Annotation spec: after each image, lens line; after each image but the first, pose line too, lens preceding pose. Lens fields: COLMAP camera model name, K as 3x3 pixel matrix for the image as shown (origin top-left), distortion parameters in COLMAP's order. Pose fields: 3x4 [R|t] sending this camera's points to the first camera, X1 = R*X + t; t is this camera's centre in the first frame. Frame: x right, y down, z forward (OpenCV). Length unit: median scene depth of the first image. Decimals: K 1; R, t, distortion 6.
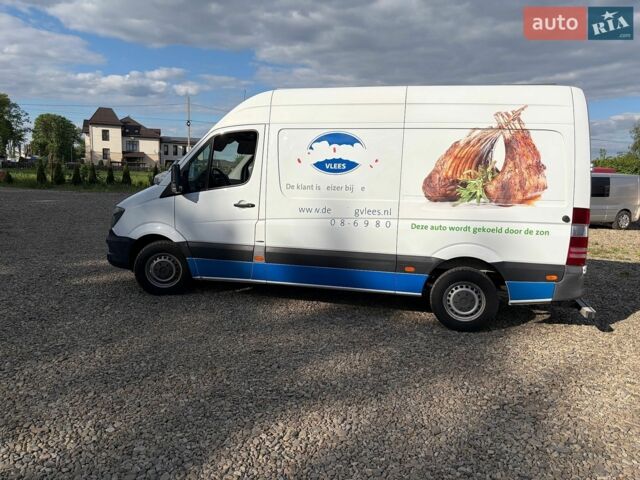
lens RADIAL K [[484.1, 0, 320.6], [0, 484.1, 242.9], [0, 0, 1]] dist [0.063072, -0.067095]
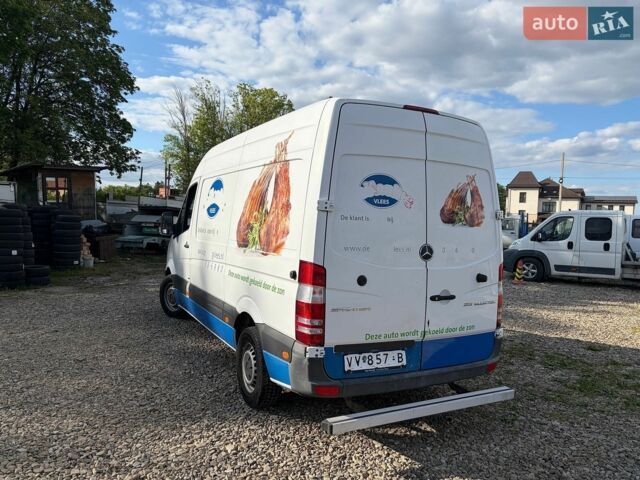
lens RADIAL K [[484.1, 0, 321.9], [0, 484.1, 238.9], [0, 0, 1]] dist [0.063072, -0.067095]
pose [[0.660327, 0.024791, -0.750569, 0.946220], [-0.124758, 0.989188, -0.077086, -0.043723], [0.740543, 0.144541, 0.656281, 0.468613]]
